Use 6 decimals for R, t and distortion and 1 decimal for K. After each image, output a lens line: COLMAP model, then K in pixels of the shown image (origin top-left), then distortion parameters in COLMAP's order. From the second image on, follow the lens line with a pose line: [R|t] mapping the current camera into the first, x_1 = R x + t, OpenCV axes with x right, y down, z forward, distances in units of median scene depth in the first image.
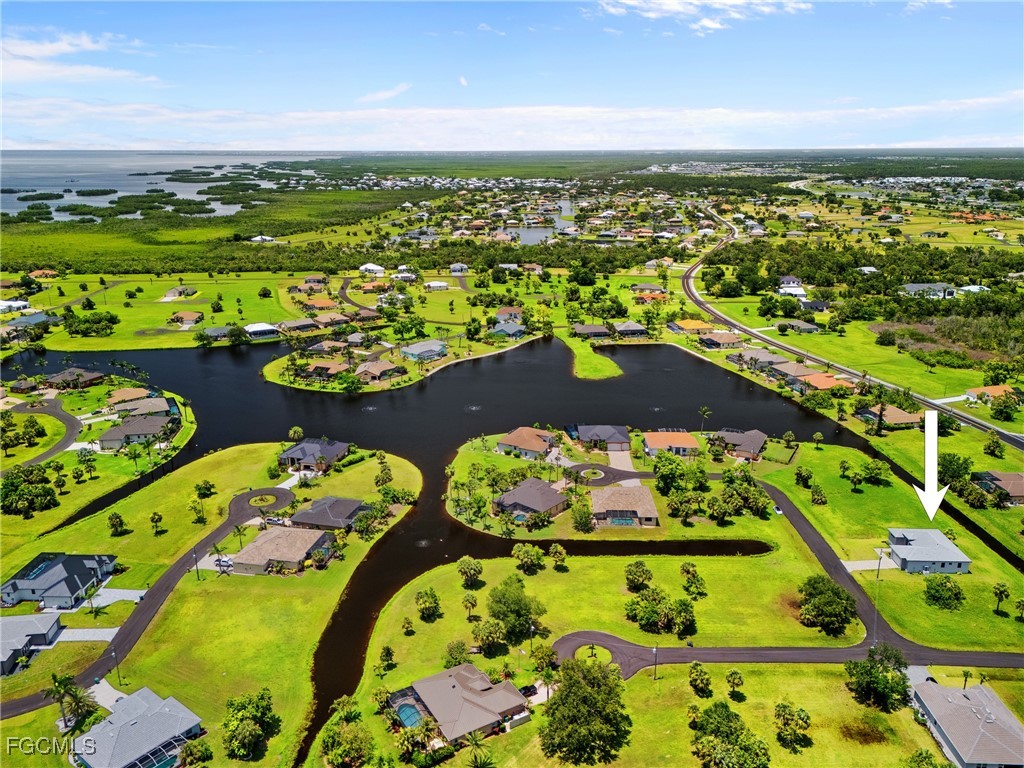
lens RADIAL K [[779.4, 0, 512.0], [0, 779.4, 384.0], [0, 0, 1]] dist [0.009722, 0.000663]
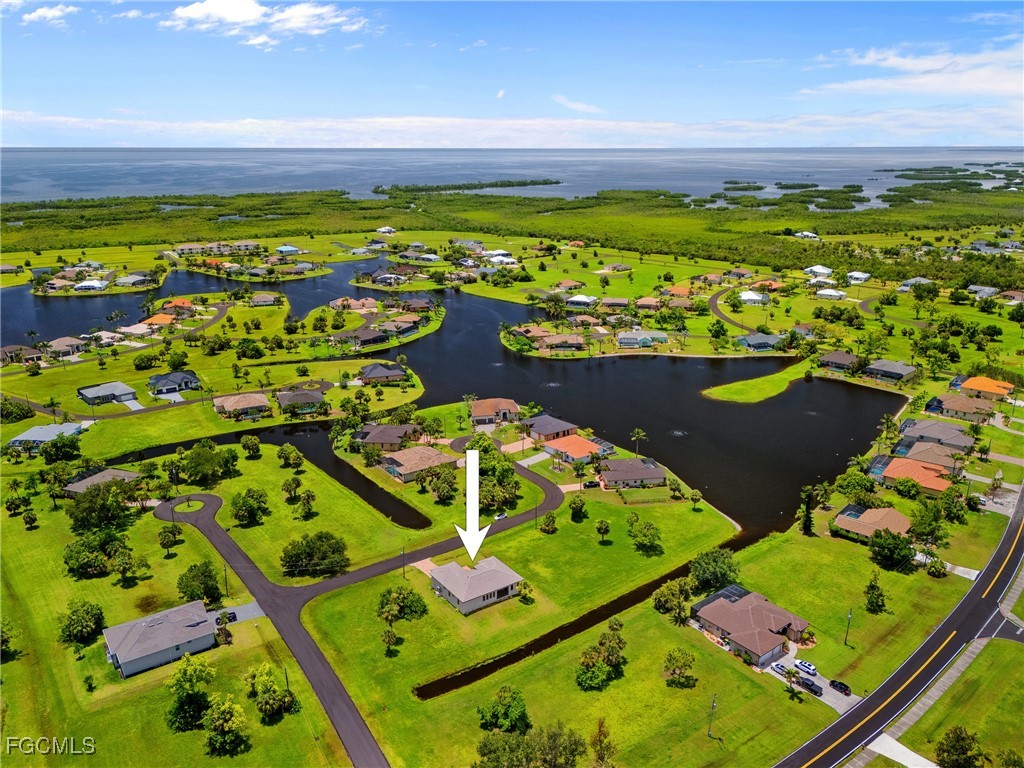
lens RADIAL K [[779.4, 0, 512.0], [0, 779.4, 384.0], [0, 0, 1]] dist [0.009722, 0.000663]
pose [[0.596518, 0.235641, -0.767228, 0.664836], [-0.231684, 0.965791, 0.116492, -0.074049], [0.768433, 0.108265, 0.630706, 0.232597]]
